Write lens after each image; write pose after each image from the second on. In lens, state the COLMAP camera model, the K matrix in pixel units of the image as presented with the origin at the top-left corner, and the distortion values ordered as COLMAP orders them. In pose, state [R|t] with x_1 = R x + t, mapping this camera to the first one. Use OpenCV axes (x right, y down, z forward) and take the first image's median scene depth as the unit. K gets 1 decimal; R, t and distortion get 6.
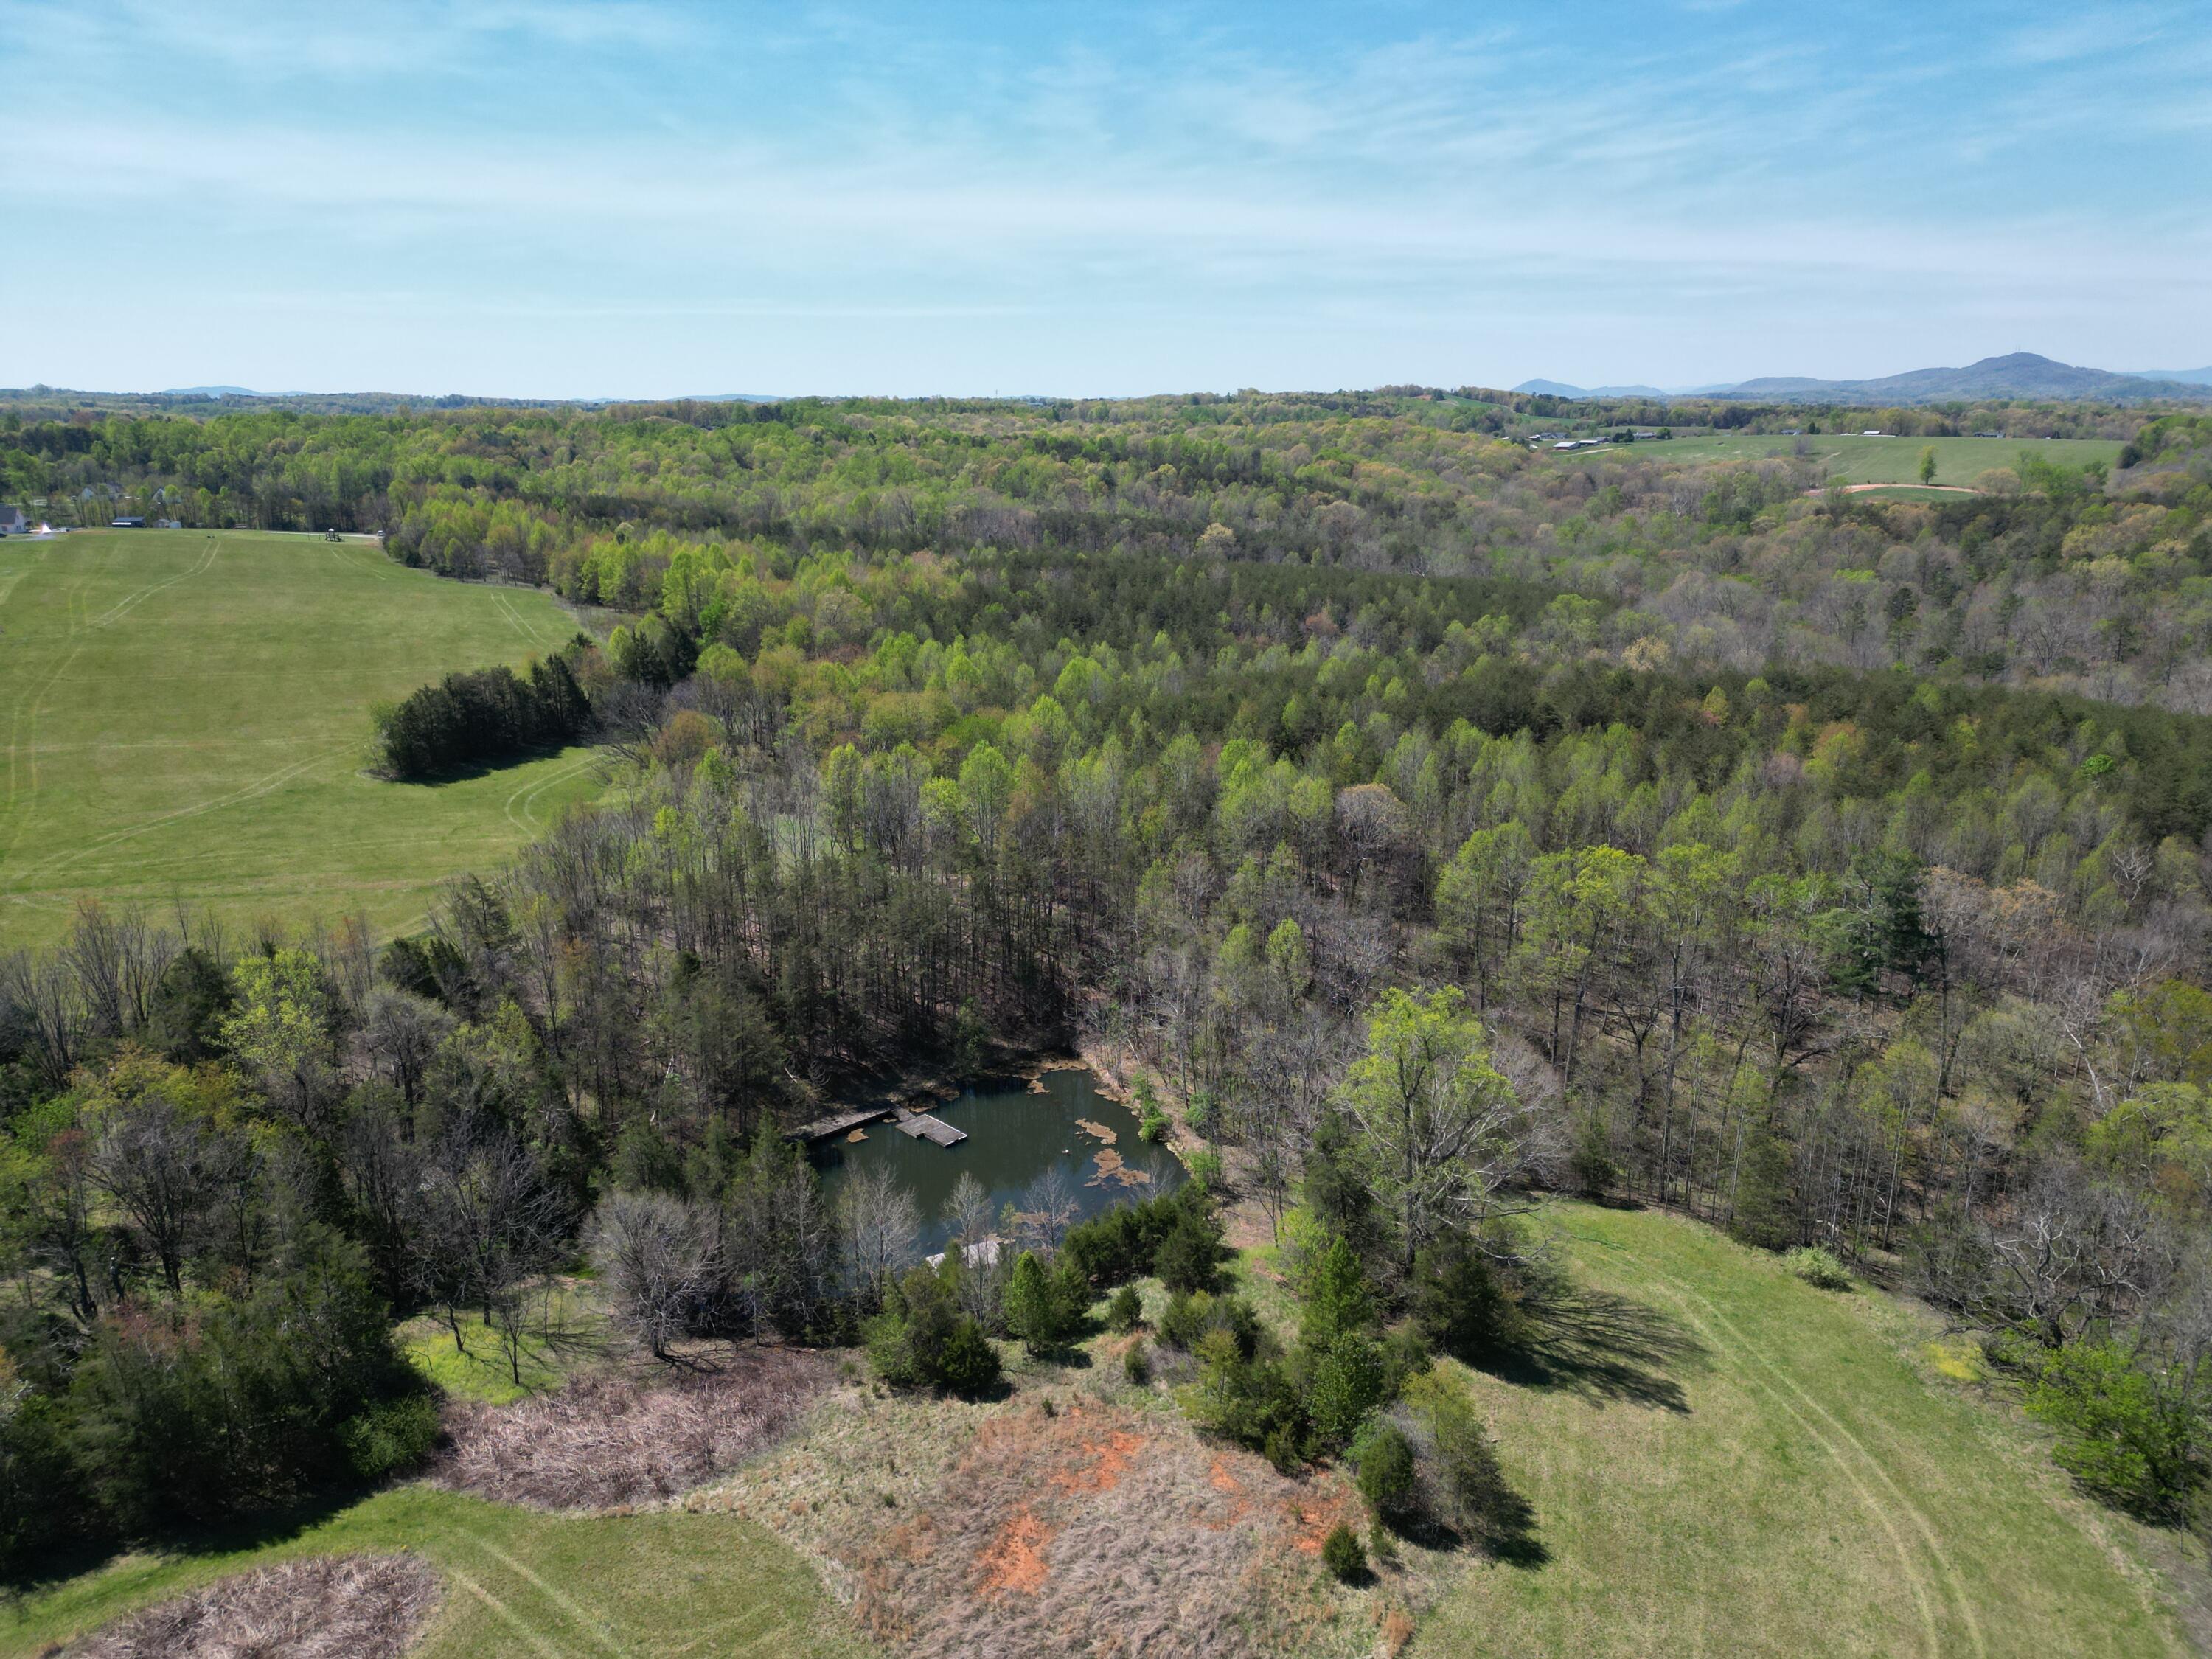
lens RADIAL K [[1546.2, 0, 1100.4], [0, 1546.2, 835.2], [0, 0, 1]] dist [0.064963, -0.052857]
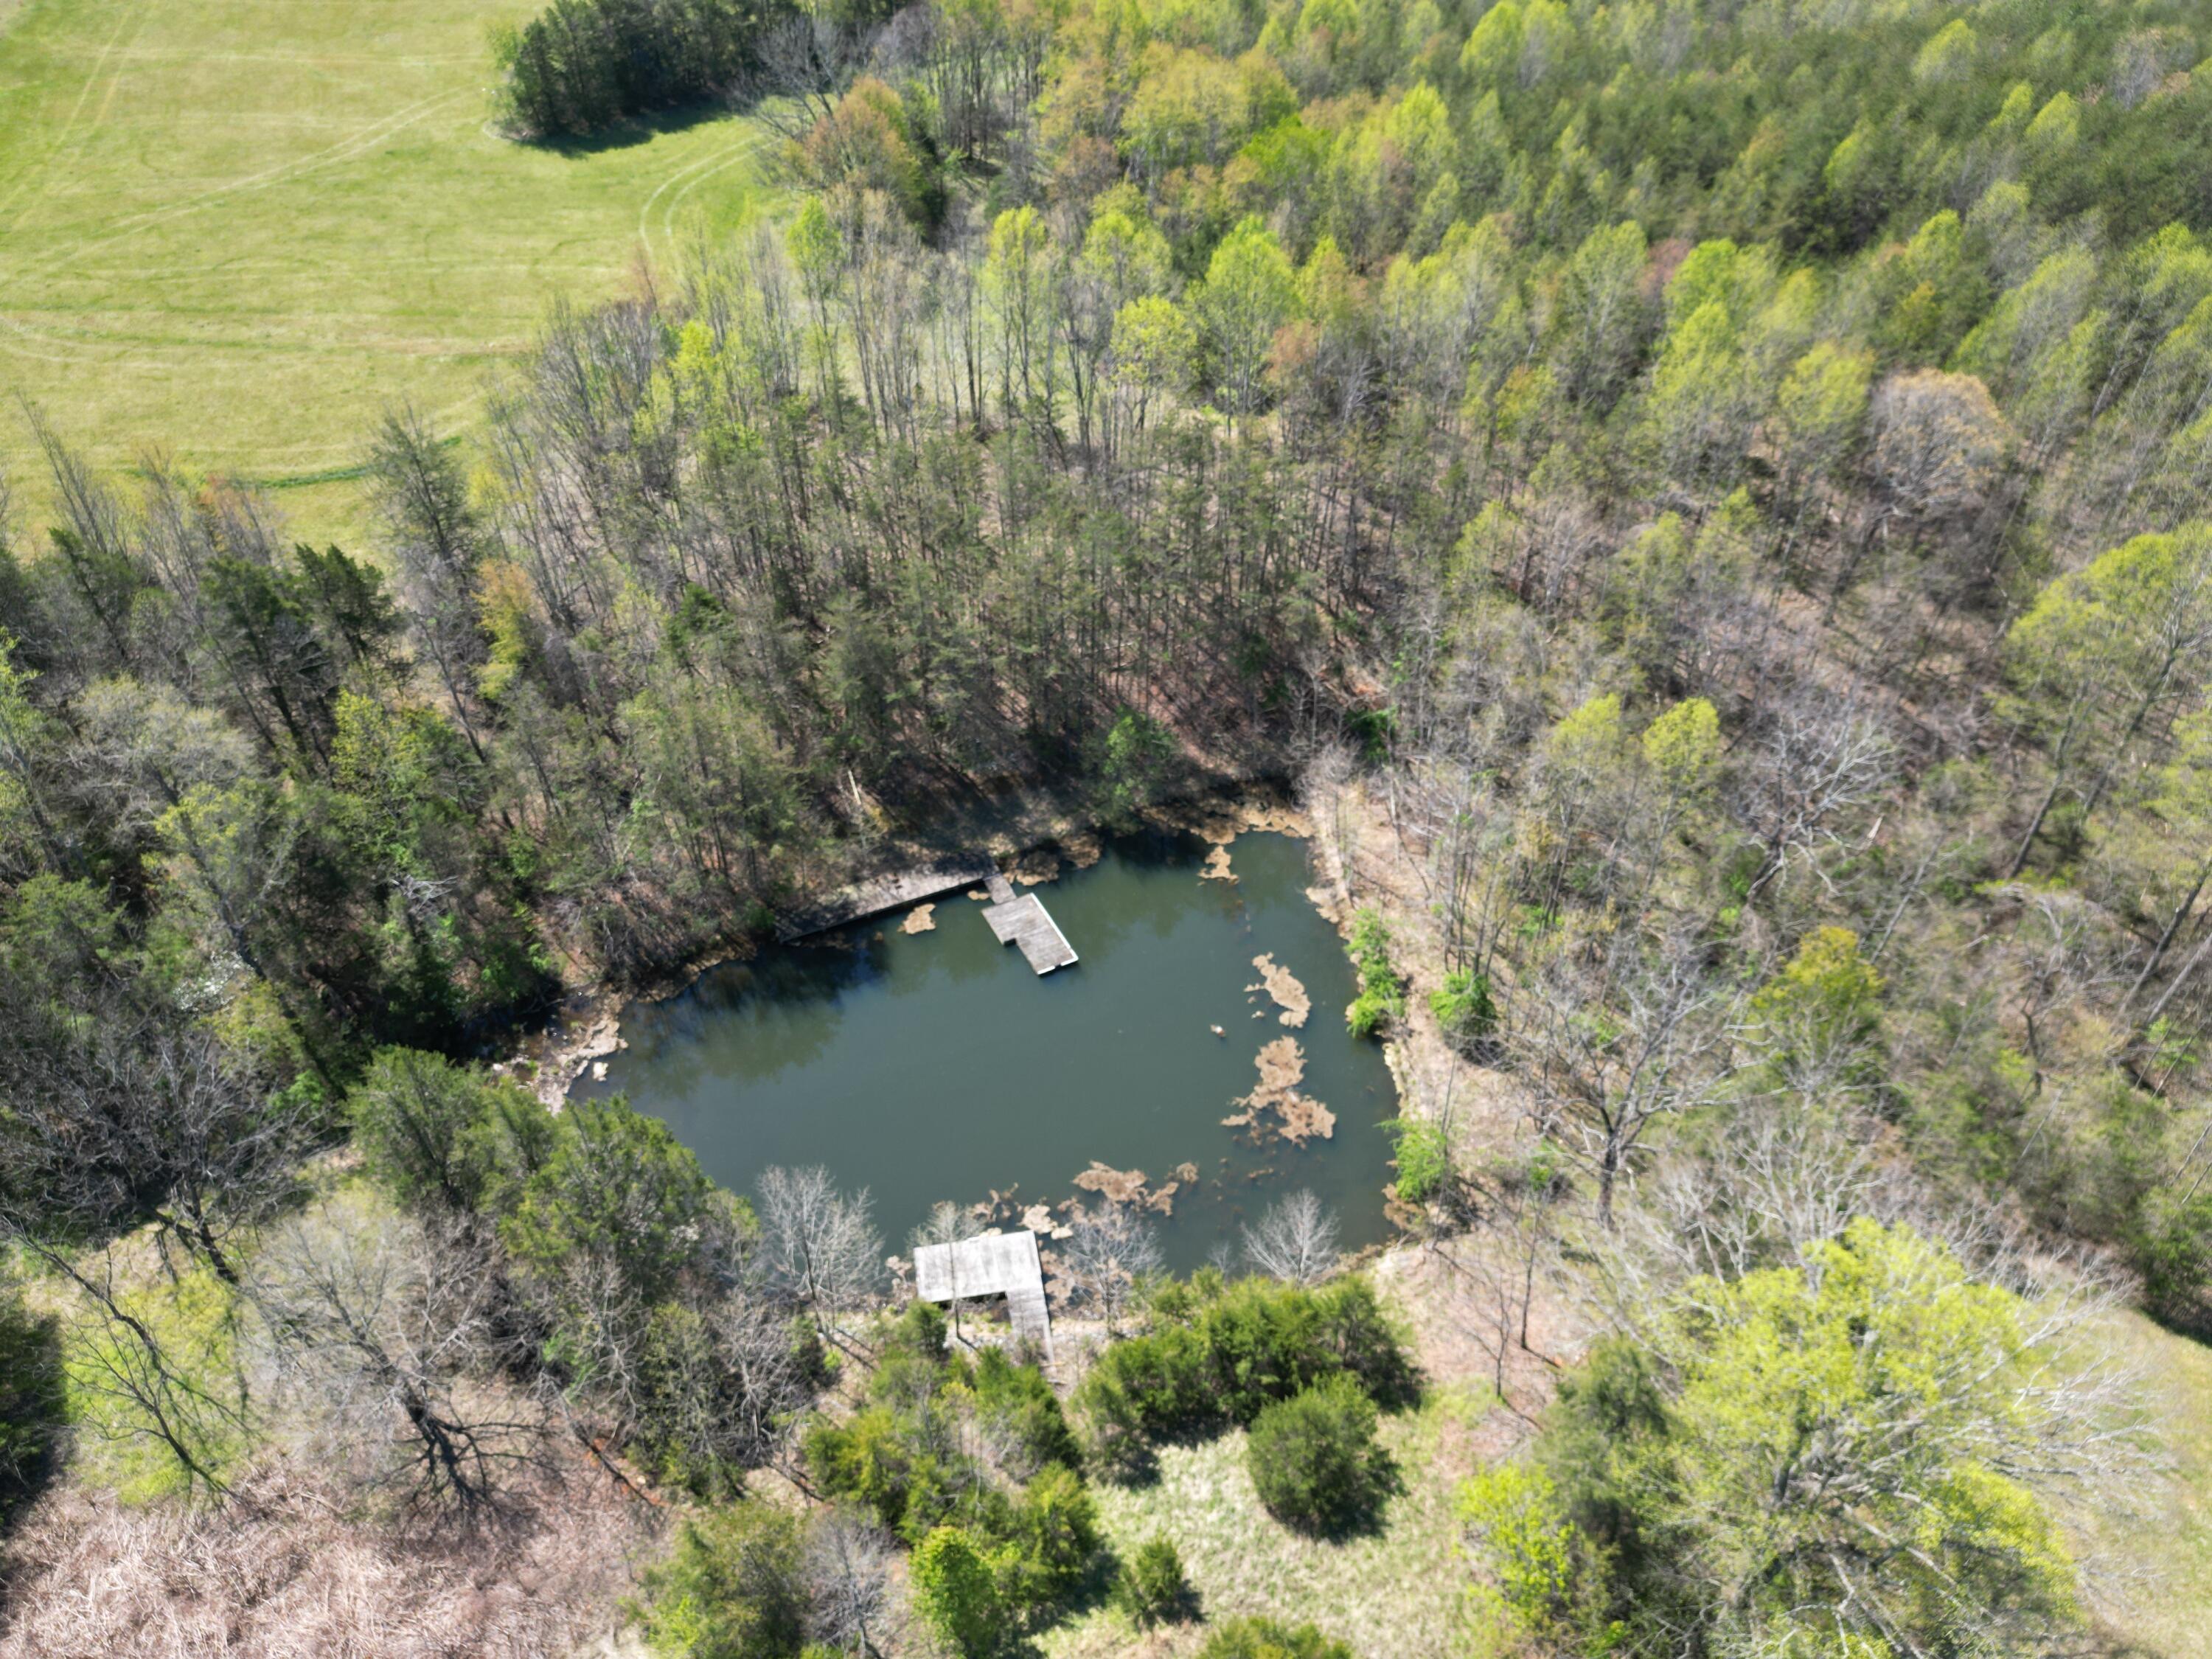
lens RADIAL K [[1546.2, 0, 1086.3], [0, 1546.2, 832.6], [0, 0, 1]] dist [0.064963, -0.052857]
pose [[0.954912, 0.189280, -0.228728, 0.049683], [-0.074921, 0.899112, 0.431260, -0.119132], [0.287281, -0.394678, 0.872753, 0.434998]]
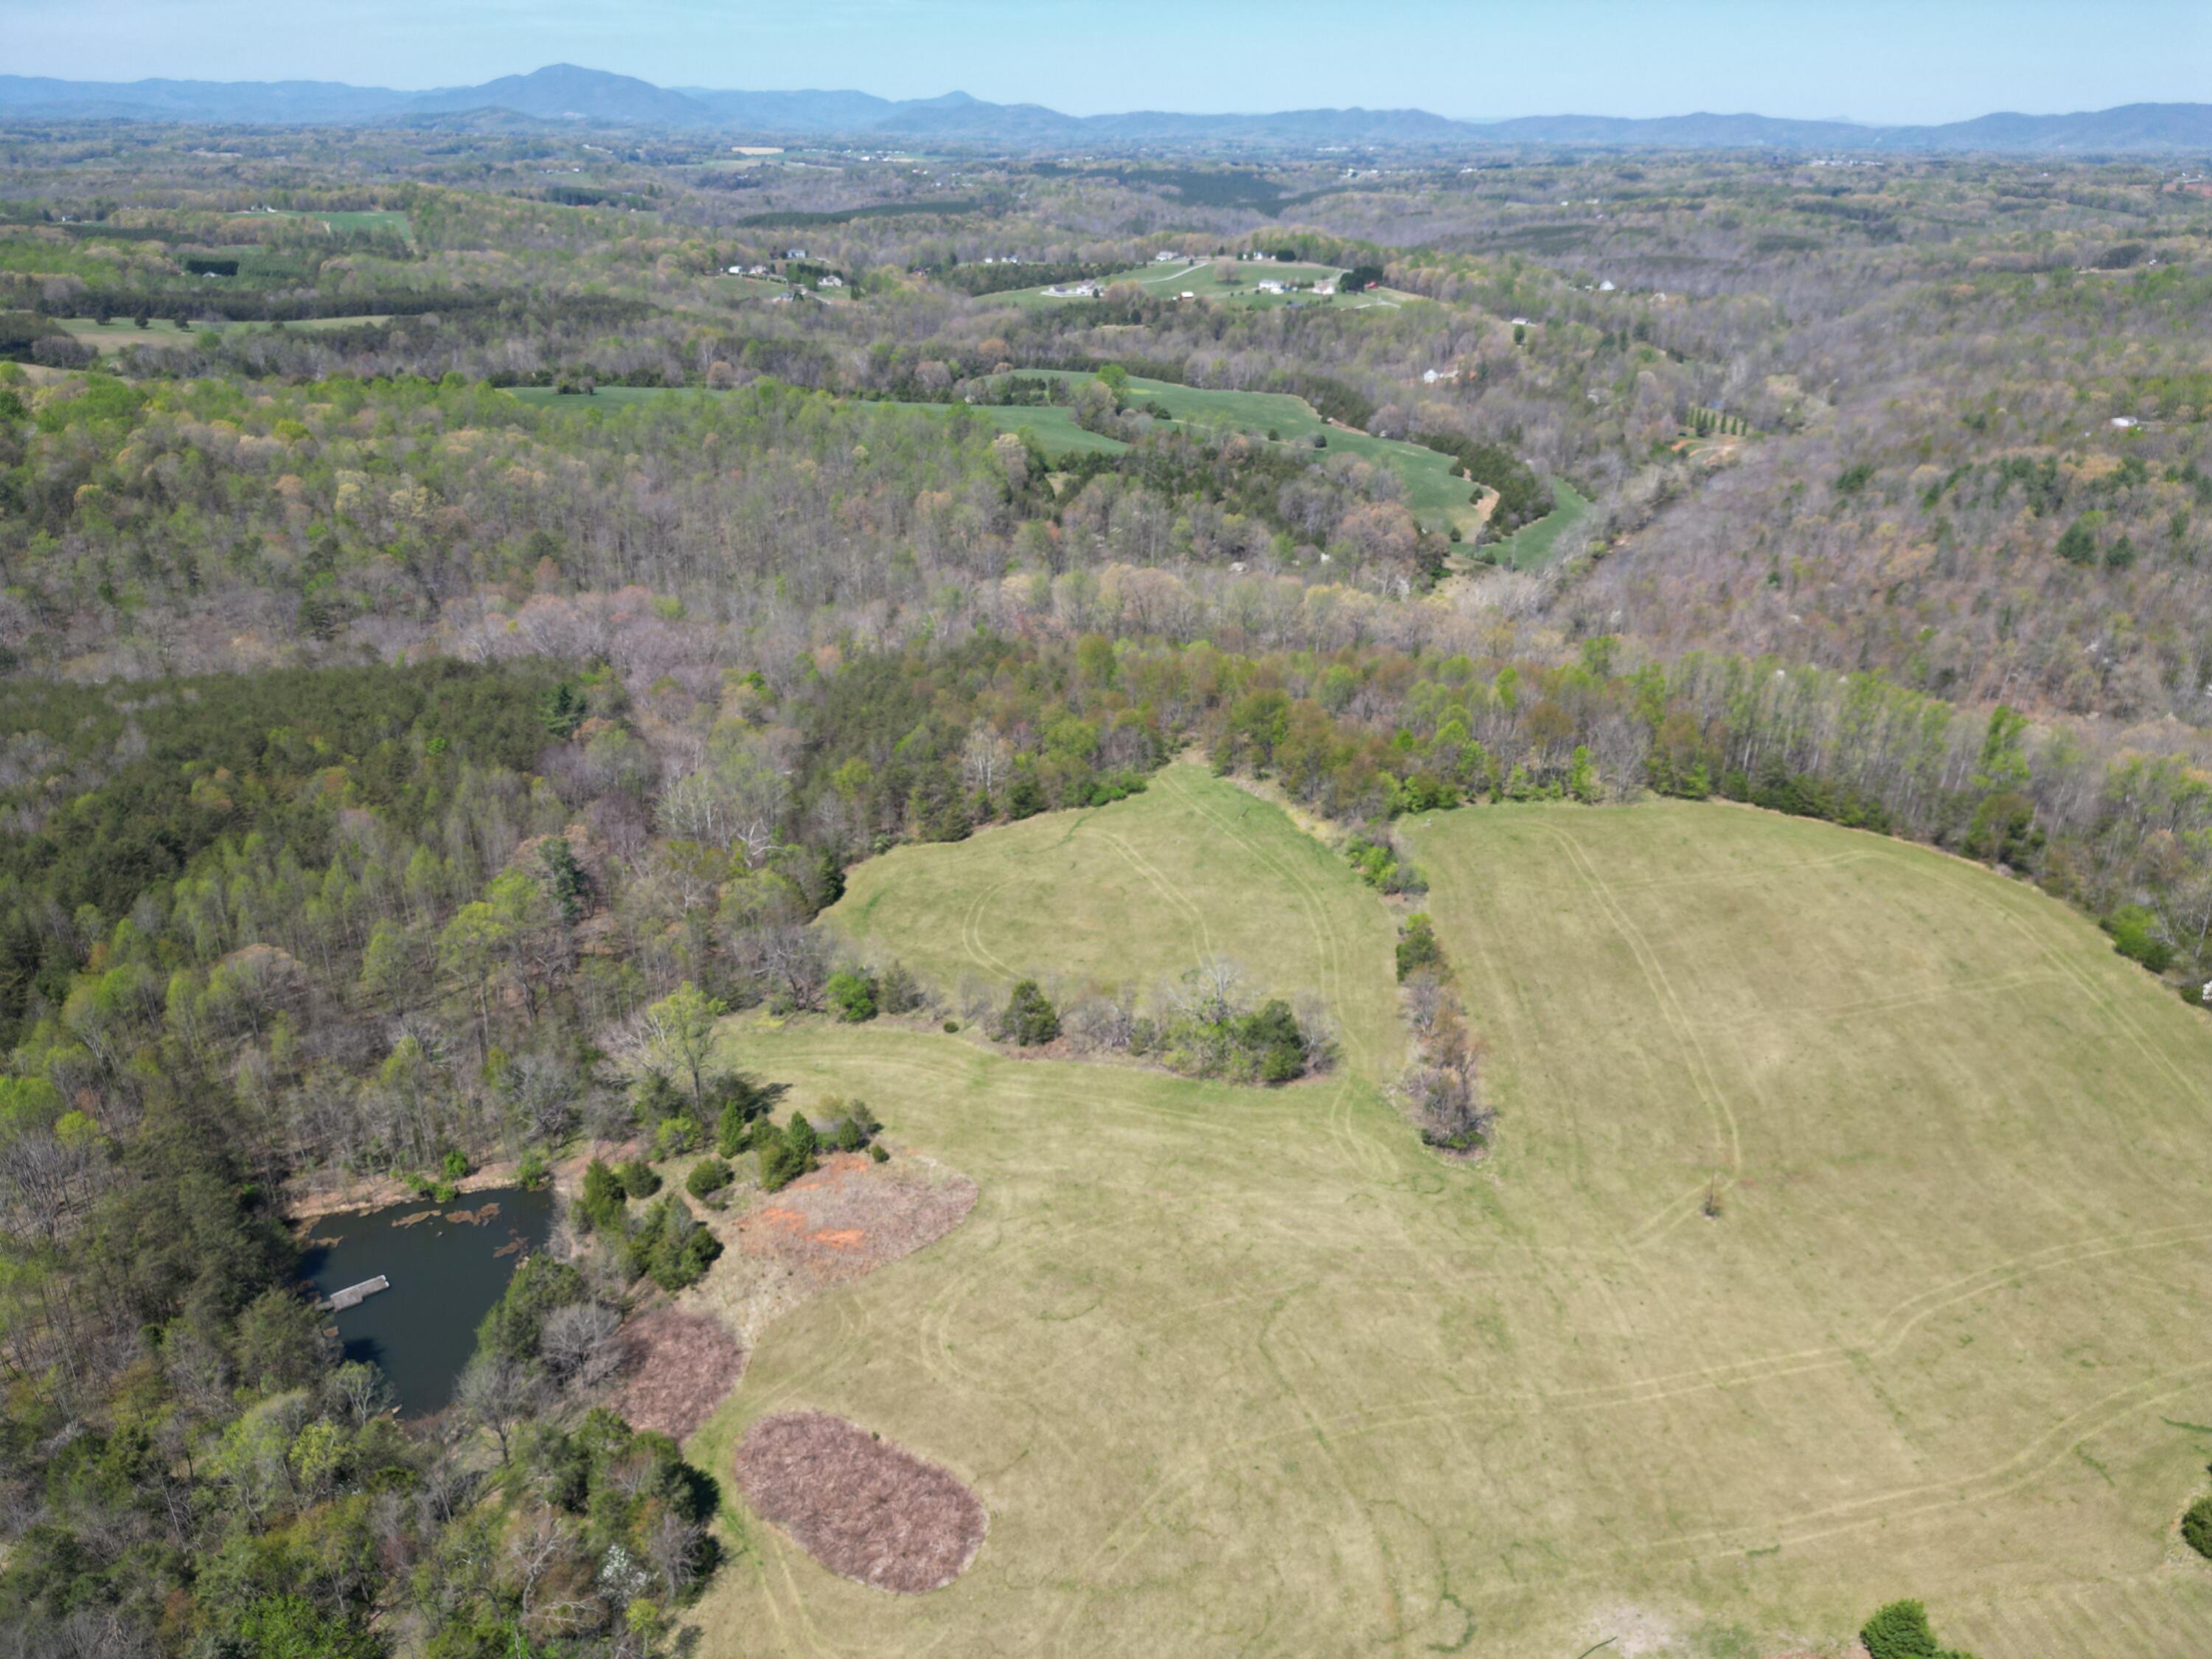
lens RADIAL K [[1546.2, 0, 1096.7], [0, 1546.2, 831.4], [0, 0, 1]] dist [0.064963, -0.052857]
pose [[0.113139, -0.393419, 0.912371, -1.104696], [0.250383, 0.899921, 0.357002, -0.498668], [-0.961513, 0.188052, 0.200322, -0.011839]]
